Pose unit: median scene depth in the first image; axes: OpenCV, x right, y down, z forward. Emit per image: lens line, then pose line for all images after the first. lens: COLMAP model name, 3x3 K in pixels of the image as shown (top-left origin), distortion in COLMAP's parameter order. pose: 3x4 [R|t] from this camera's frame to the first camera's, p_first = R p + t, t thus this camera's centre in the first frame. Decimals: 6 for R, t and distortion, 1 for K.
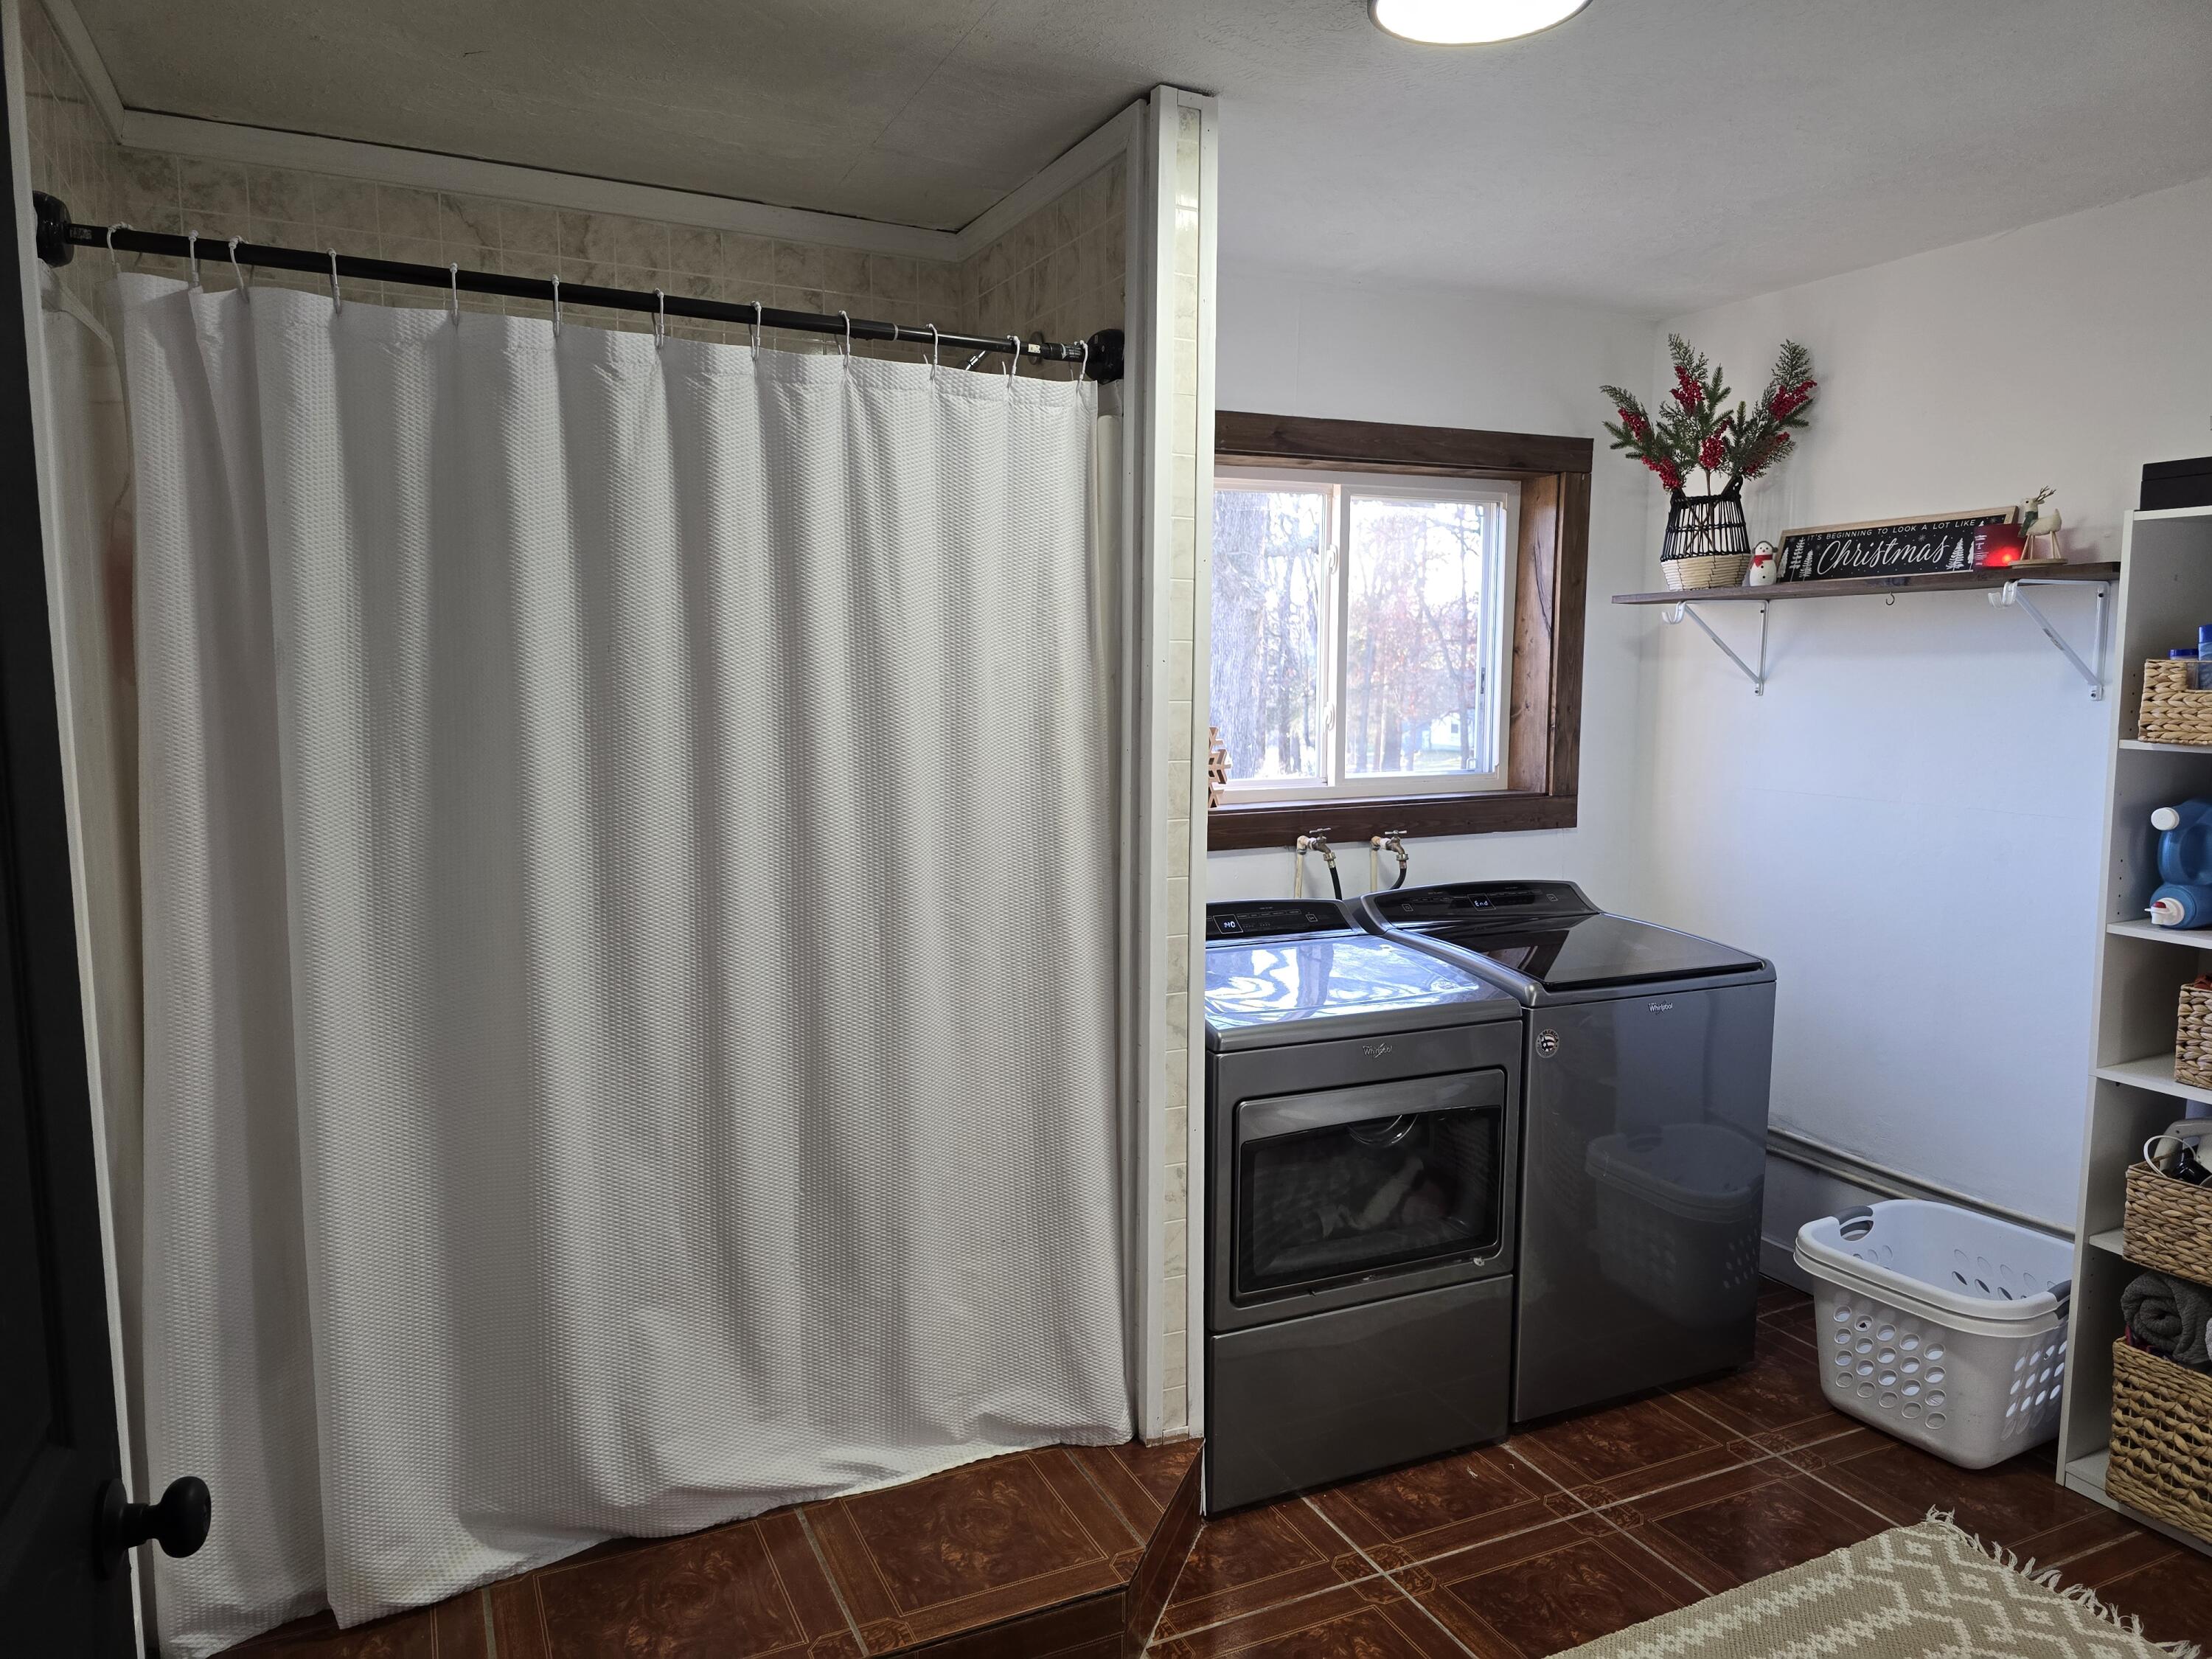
lens RADIAL K [[1484.3, 0, 1122.0], [0, 1484.3, 839.1], [0, 0, 1]] dist [0.062636, -0.056562]
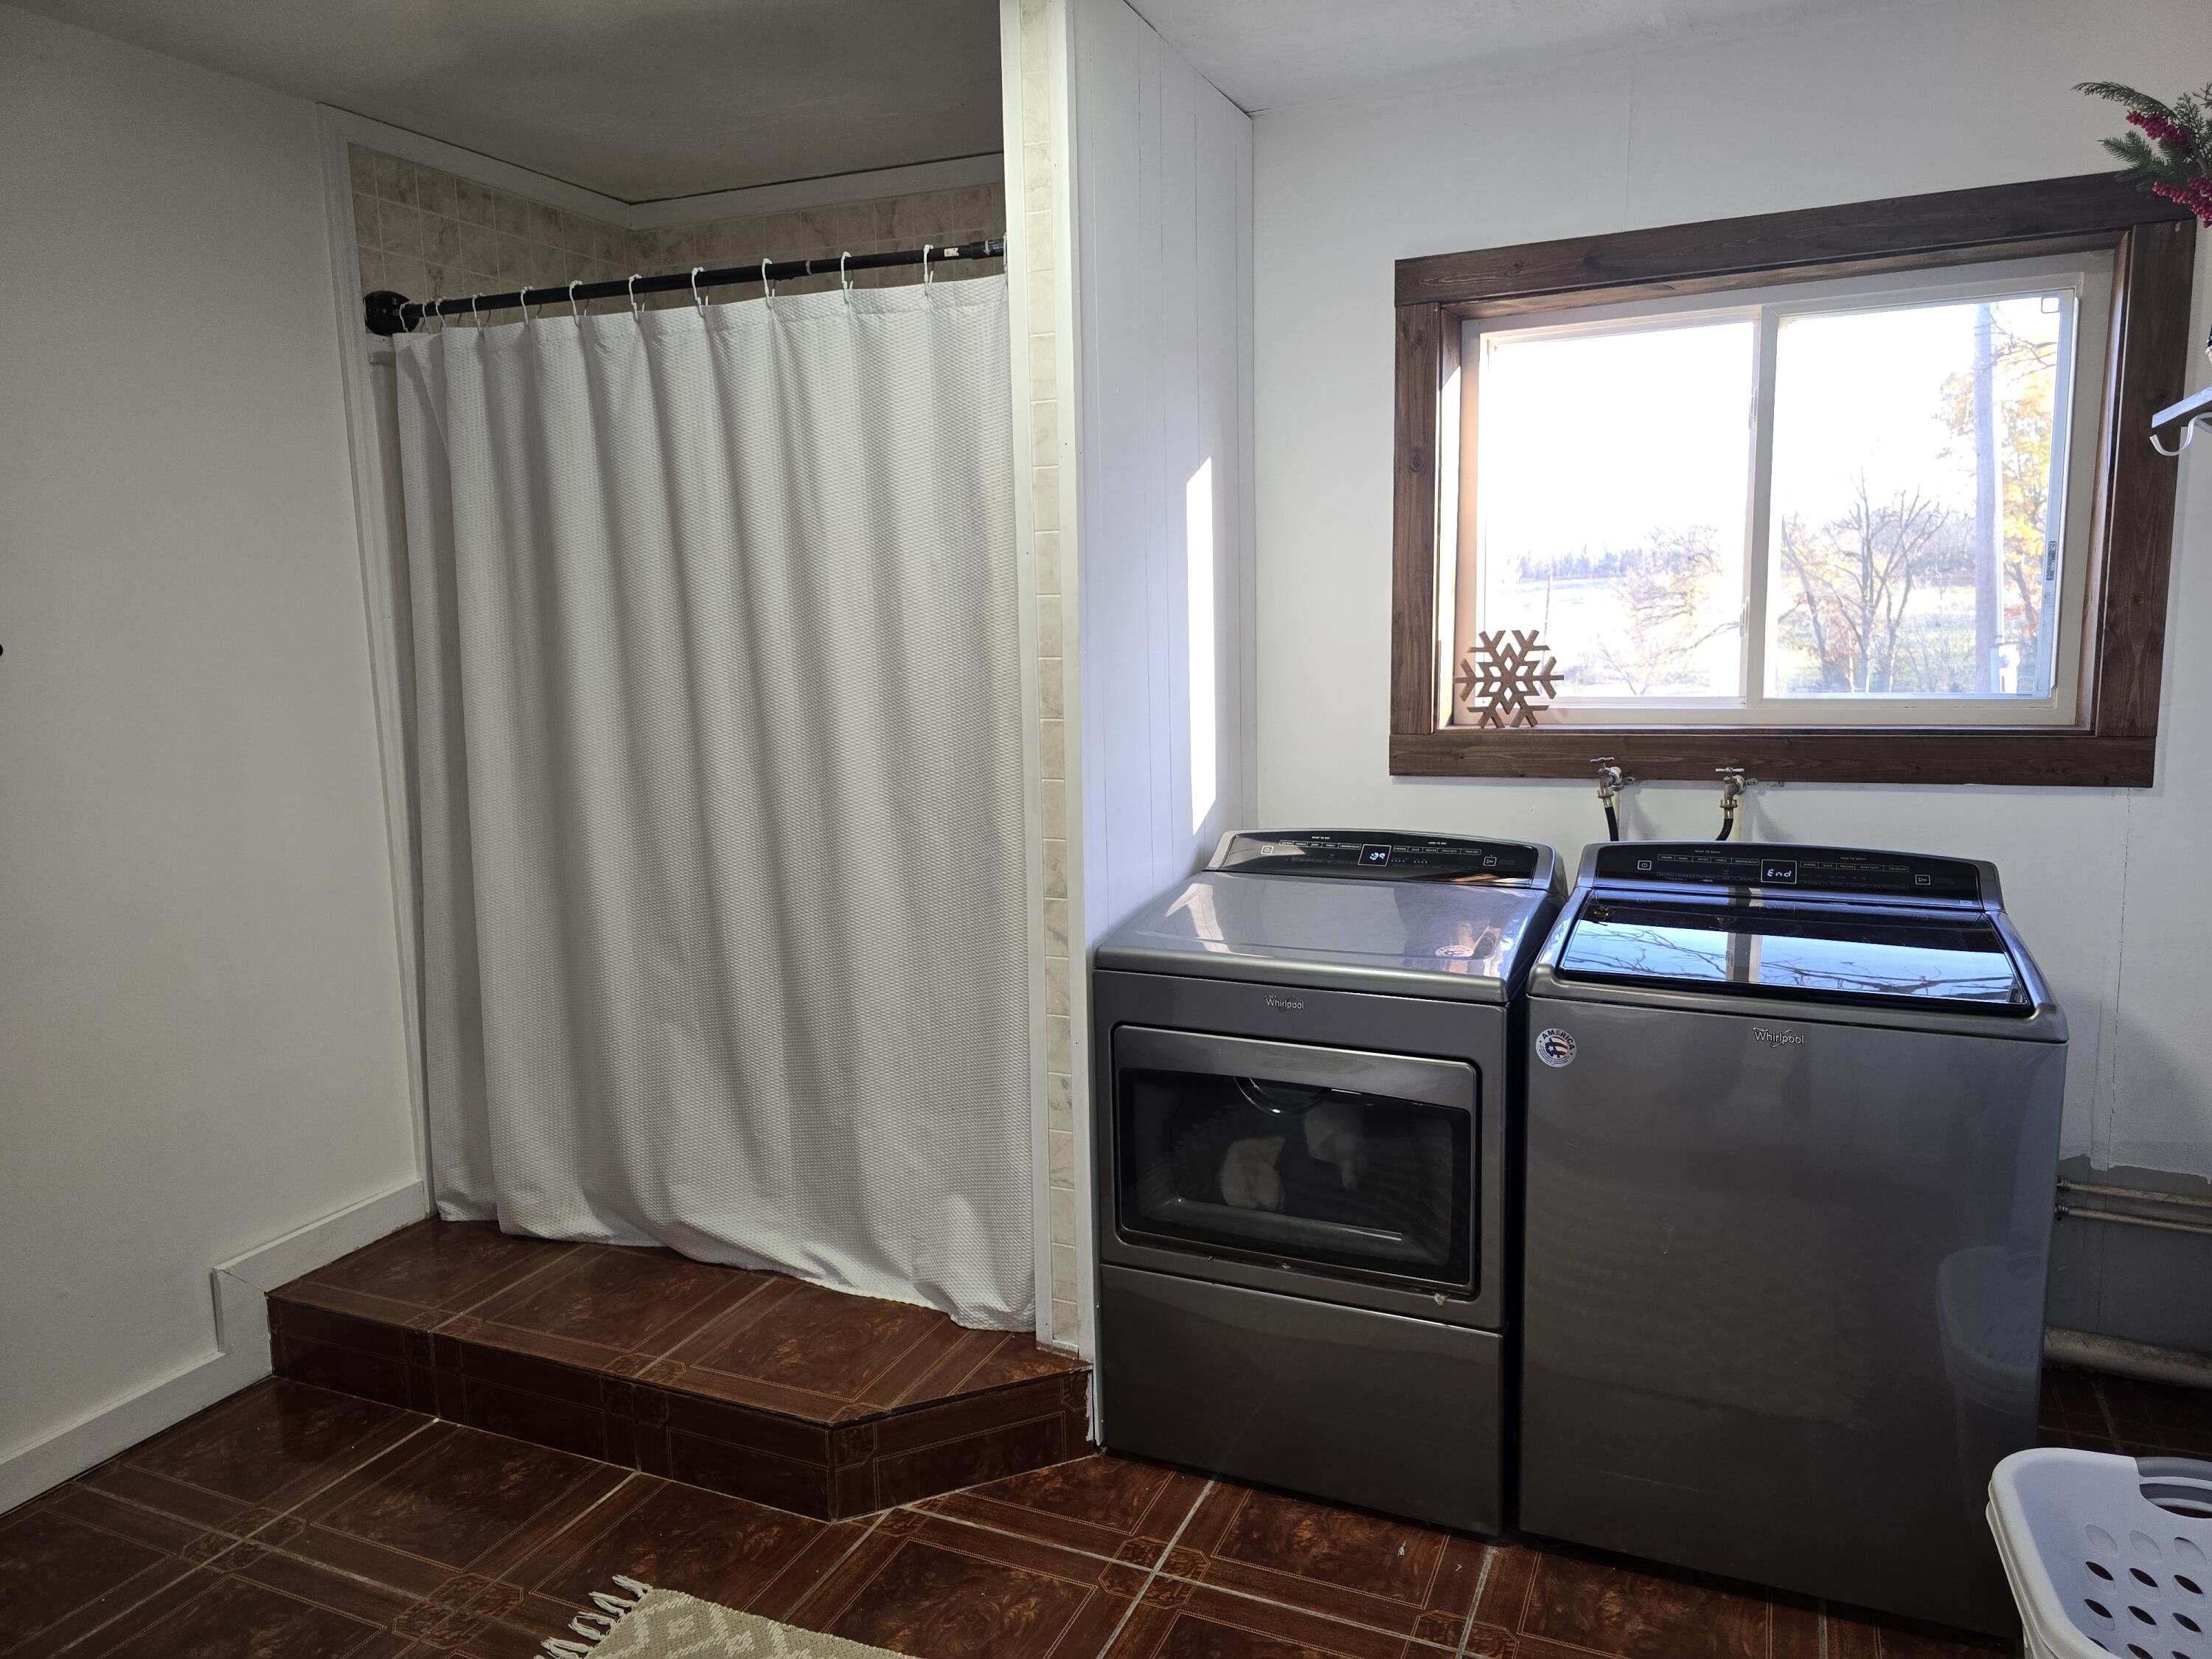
lens RADIAL K [[1479.6, 0, 1122.4], [0, 1479.6, 821.1], [0, 0, 1]] dist [0.063048, -0.050428]
pose [[0.660028, 0.089925, -0.745839, 0.793178], [-0.062913, 0.995939, 0.064405, -0.012207], [0.748602, 0.004414, 0.663005, 0.396916]]
